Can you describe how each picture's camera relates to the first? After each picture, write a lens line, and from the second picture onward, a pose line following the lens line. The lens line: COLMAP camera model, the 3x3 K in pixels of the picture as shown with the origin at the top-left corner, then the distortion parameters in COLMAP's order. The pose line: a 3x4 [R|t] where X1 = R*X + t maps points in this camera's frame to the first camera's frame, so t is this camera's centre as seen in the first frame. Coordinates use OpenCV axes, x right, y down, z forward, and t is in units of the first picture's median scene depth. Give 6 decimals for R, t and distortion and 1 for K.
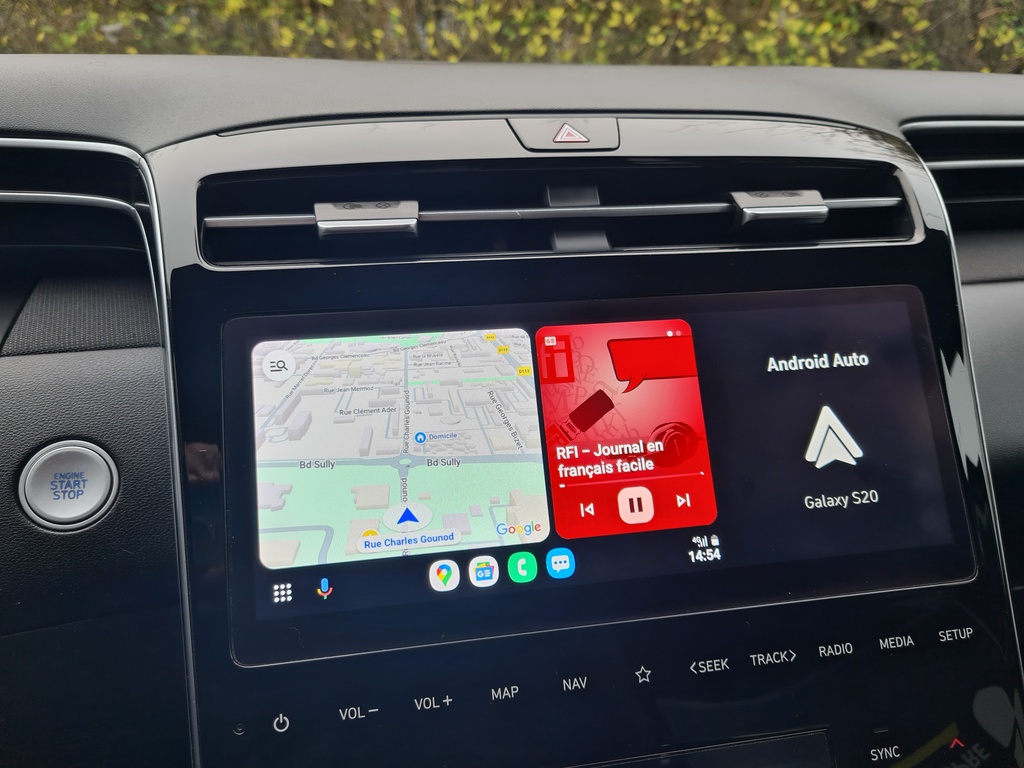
lens RADIAL K [[780.5, 0, 513.1], [0, 780.5, 391.4], [0, 0, 1]] dist [0.042448, -0.035827]
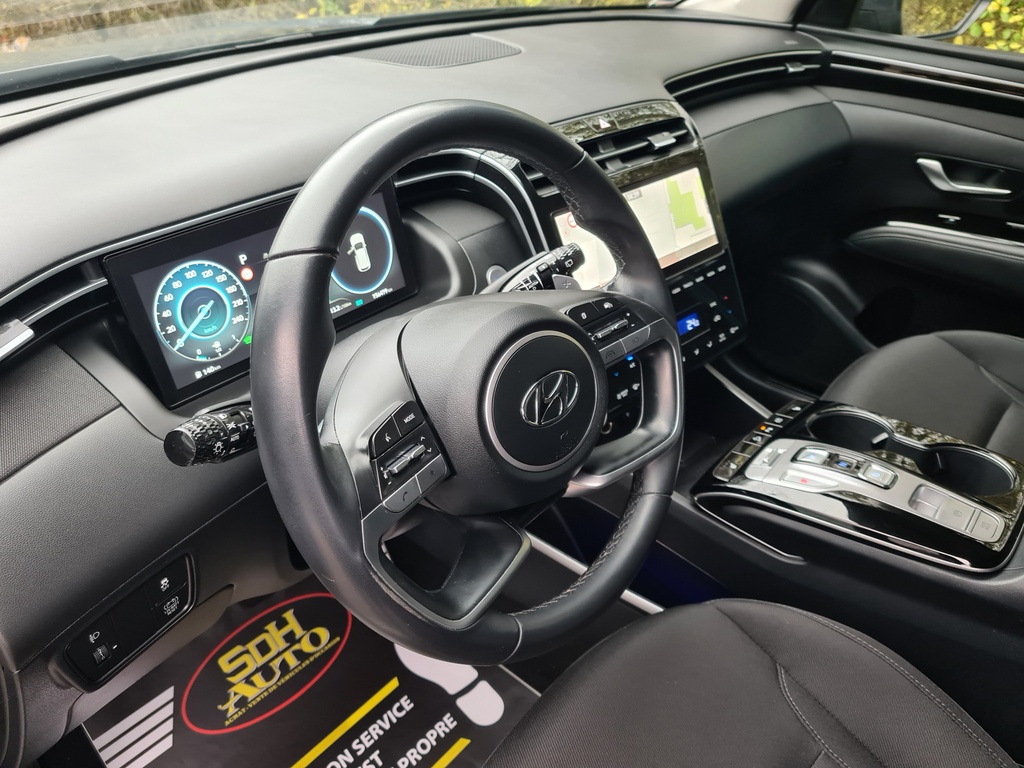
lens RADIAL K [[780.5, 0, 507.7], [0, 780.5, 387.2], [0, 0, 1]] dist [0.042448, -0.035827]
pose [[0.843691, -0.277154, 0.459751, -1.849958], [0.153191, 0.945108, 0.288623, -0.317092], [-0.514507, -0.173079, 0.839837, -1.405421]]
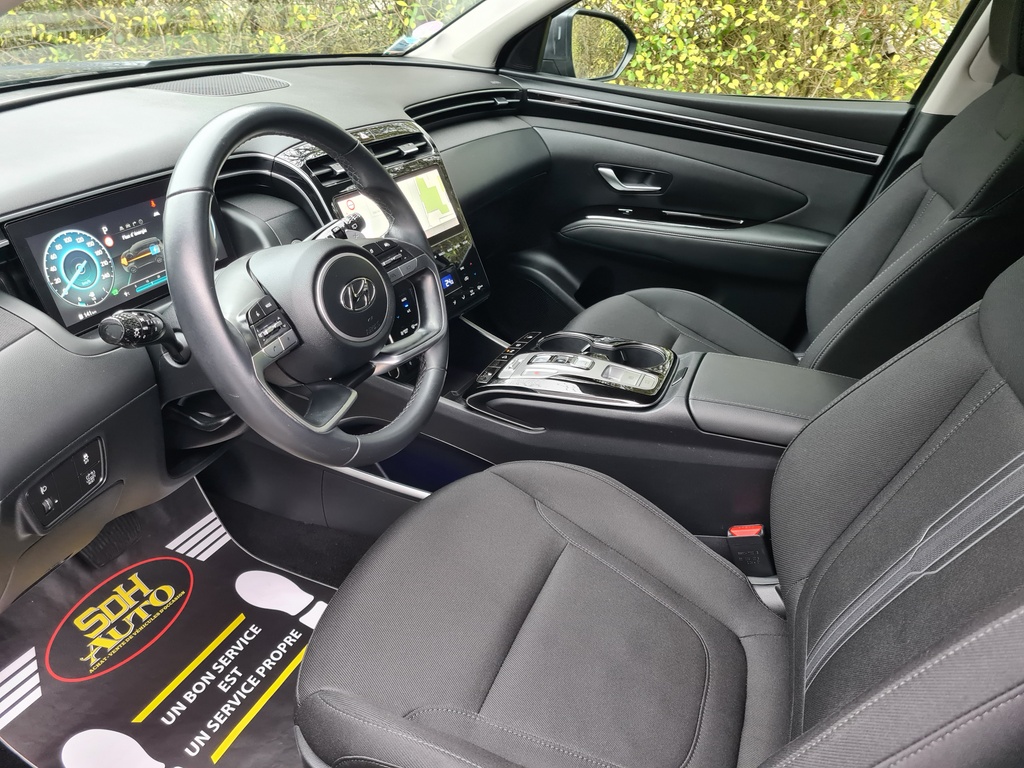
lens RADIAL K [[780.5, 0, 519.6], [0, 780.5, 393.3], [0, 0, 1]] dist [0.042448, -0.035827]
pose [[0.630718, -0.342806, 0.696189, -2.622597], [0.188547, 0.937949, 0.291034, -0.131274], [-0.752758, -0.052296, 0.656216, -2.201138]]
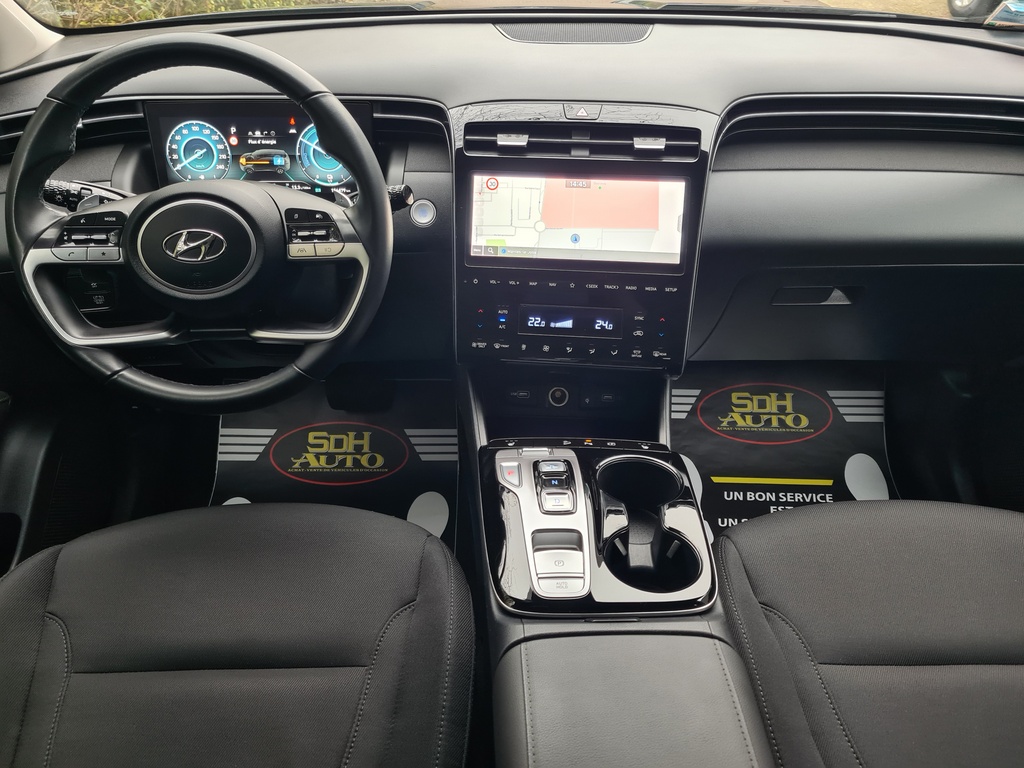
lens RADIAL K [[780.5, 0, 519.5], [0, 780.5, 382.3], [0, 0, 1]] dist [0.042448, -0.035827]
pose [[0.962481, 0.162420, -0.217369, 0.694556], [-0.096557, 0.953643, 0.285028, -0.186919], [0.253587, -0.253345, 0.933547, -2.226257]]
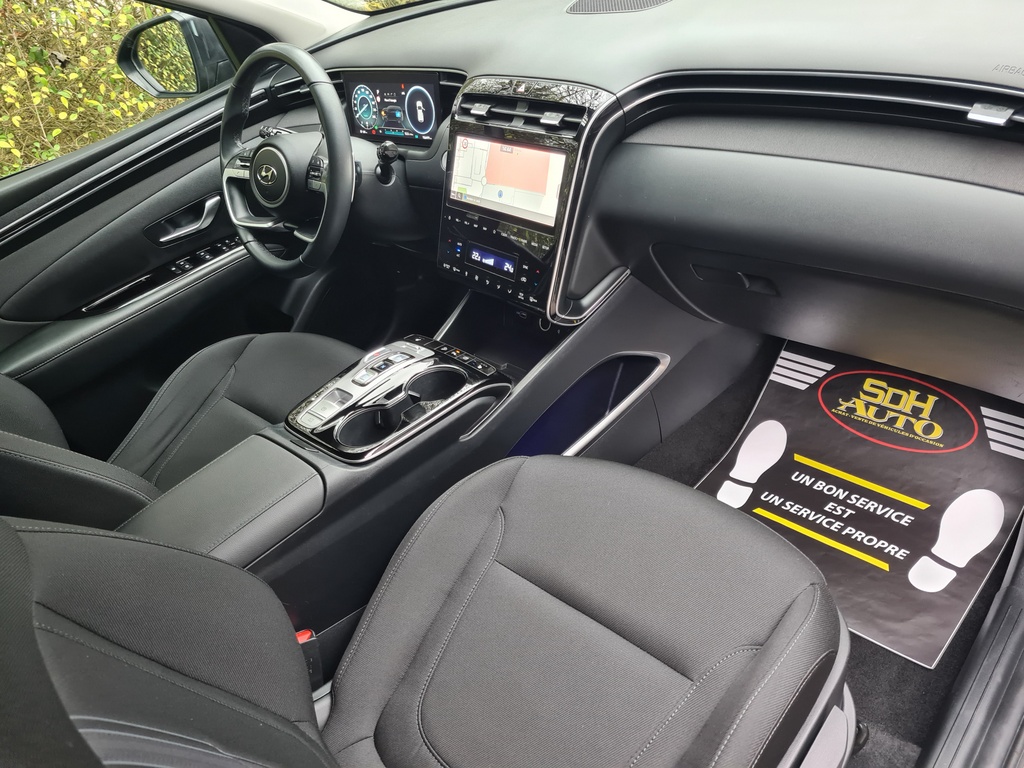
lens RADIAL K [[780.5, 0, 510.0], [0, 780.5, 390.9], [0, 0, 1]] dist [0.042448, -0.035827]
pose [[0.480685, 0.434212, -0.761841, 3.571545], [-0.040680, 0.878902, 0.475264, -0.861353], [0.875949, -0.197461, 0.440139, -0.953998]]
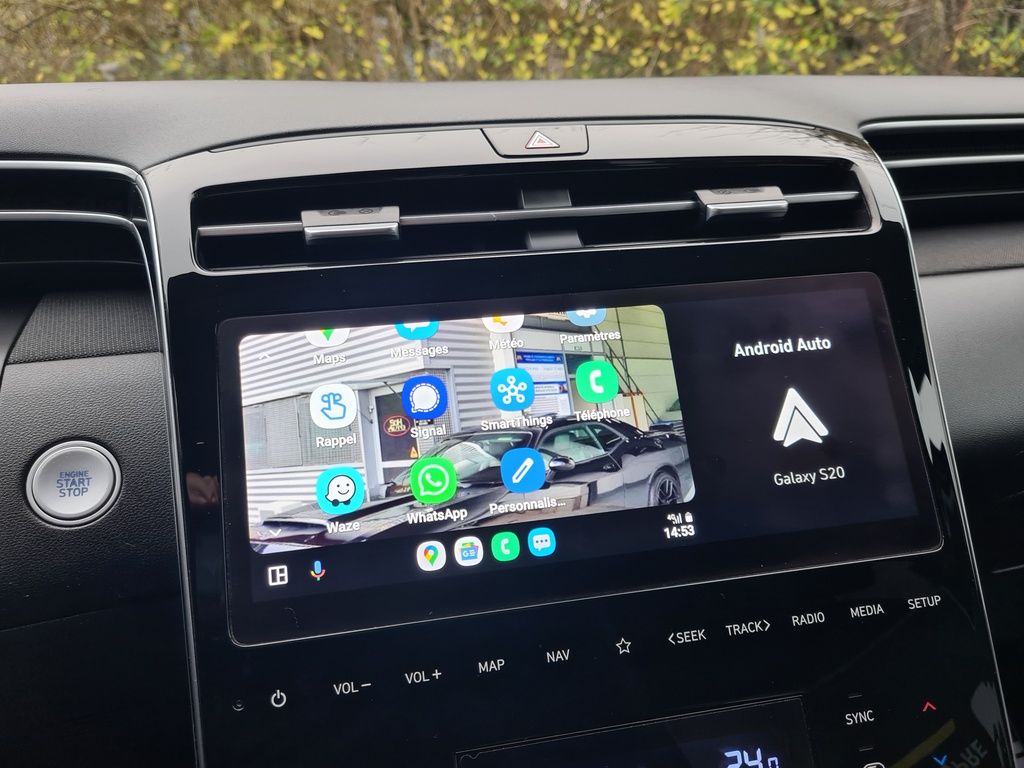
lens RADIAL K [[780.5, 0, 508.6], [0, 780.5, 388.9], [0, 0, 1]] dist [0.042448, -0.035827]
pose [[0.999545, -0.029771, -0.004768, 0.024657], [0.029596, 0.999009, -0.033237, 0.043234], [0.005753, 0.033081, 0.999436, -0.051023]]
